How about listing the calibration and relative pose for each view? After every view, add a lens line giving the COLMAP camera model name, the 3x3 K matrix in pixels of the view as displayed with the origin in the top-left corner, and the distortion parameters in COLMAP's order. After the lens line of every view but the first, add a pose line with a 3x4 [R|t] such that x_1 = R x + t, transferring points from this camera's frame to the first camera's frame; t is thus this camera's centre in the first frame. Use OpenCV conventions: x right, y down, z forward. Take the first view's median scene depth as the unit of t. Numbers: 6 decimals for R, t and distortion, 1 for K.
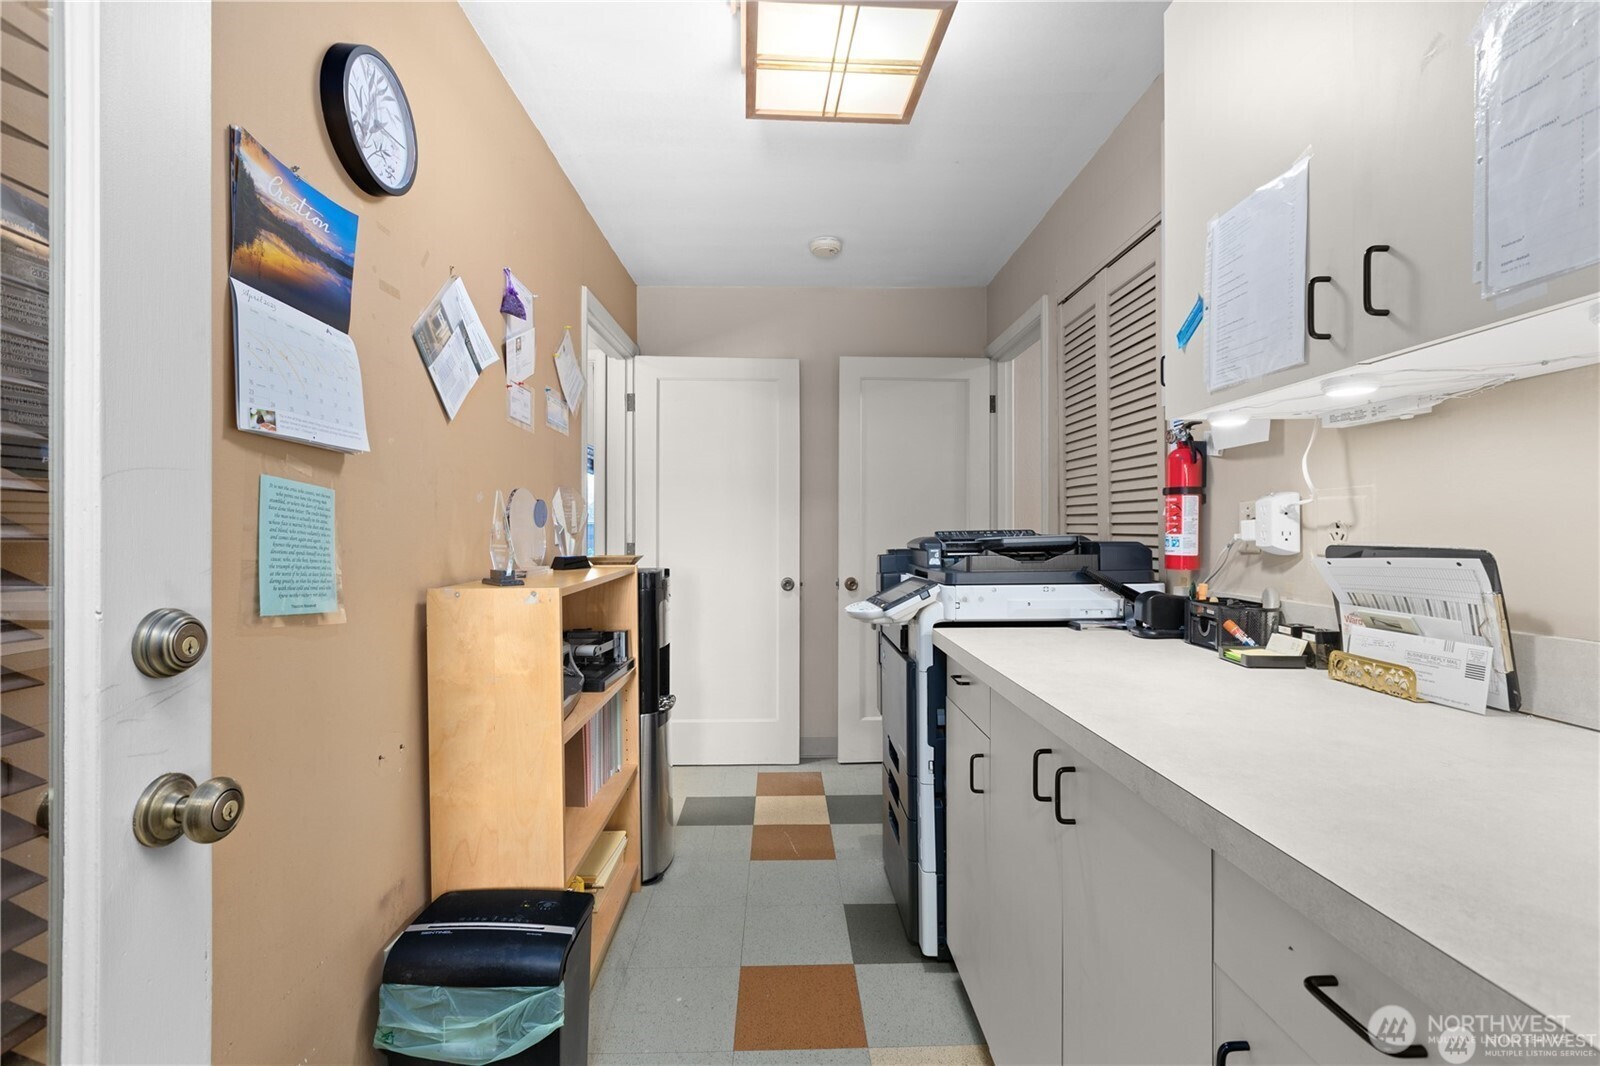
lens RADIAL K [[721.6, 0, 800.0], [0, 721.6, 533.0], [0, 0, 1]] dist [-0.000355, -0.000023]
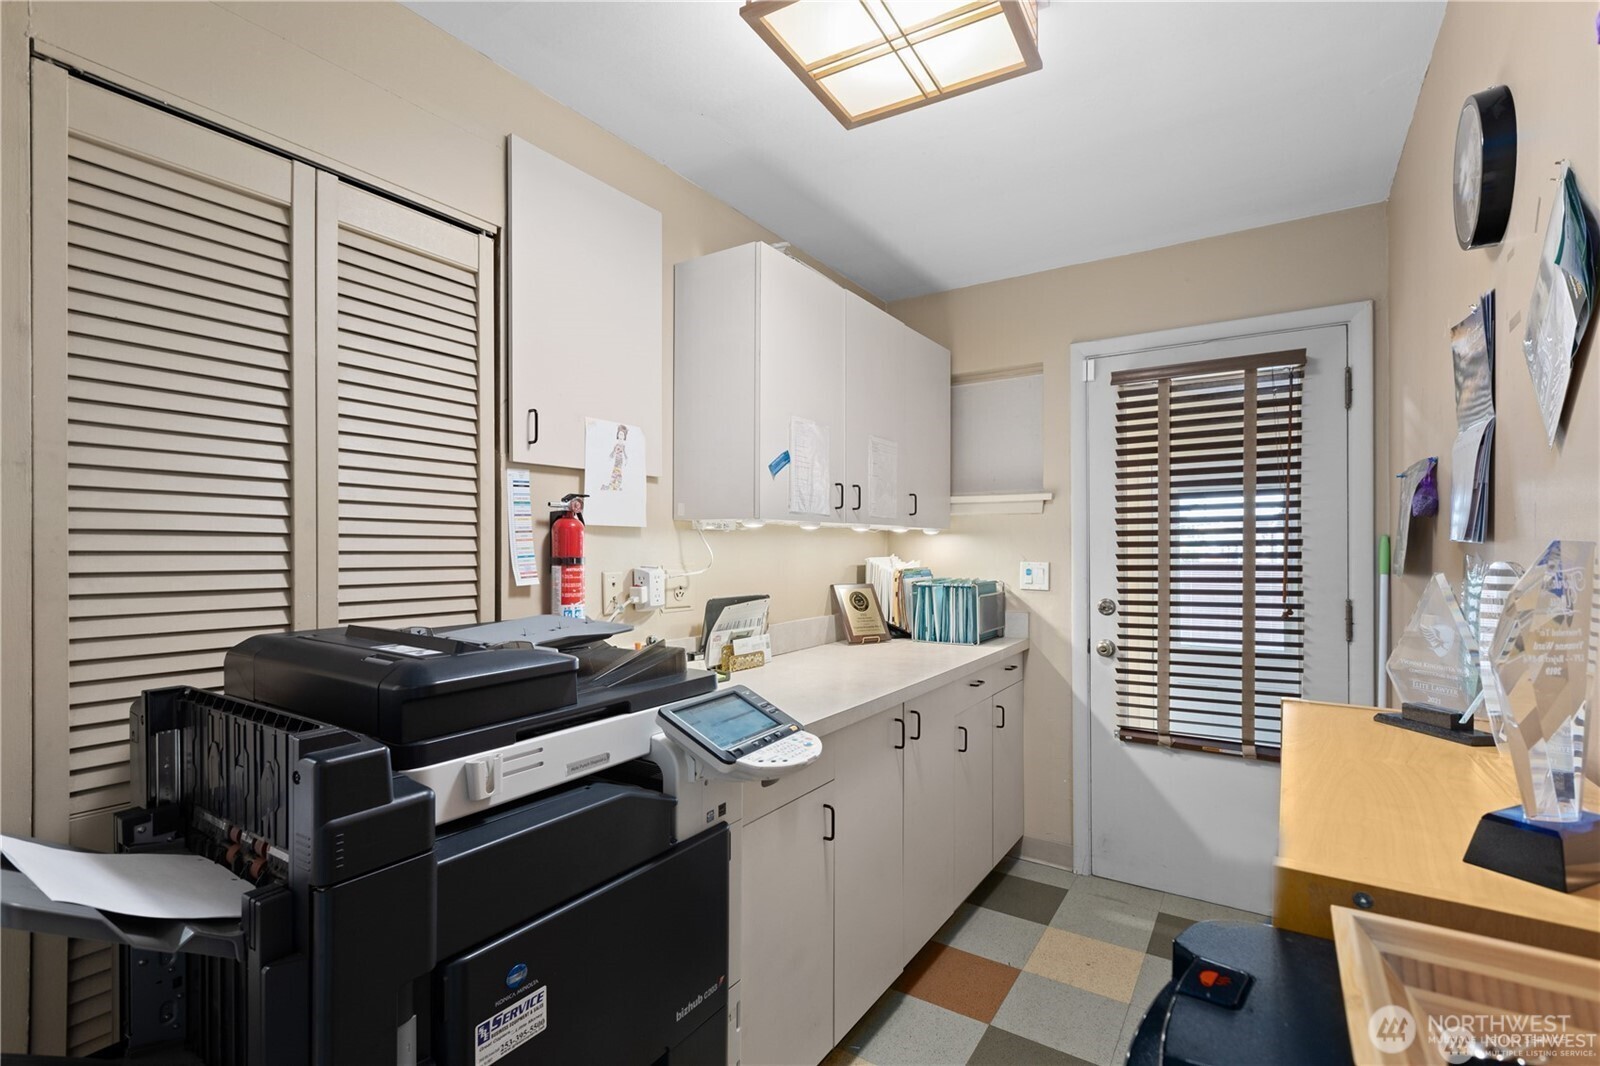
lens RADIAL K [[721.6, 0, 800.0], [0, 721.6, 533.0], [0, 0, 1]] dist [-0.000355, -0.000023]
pose [[-0.819471, 0.009135, 0.573048, -0.470060], [0.000751, 0.999889, -0.014865, -0.128134], [-0.573120, -0.011751, -0.819387, 2.581774]]
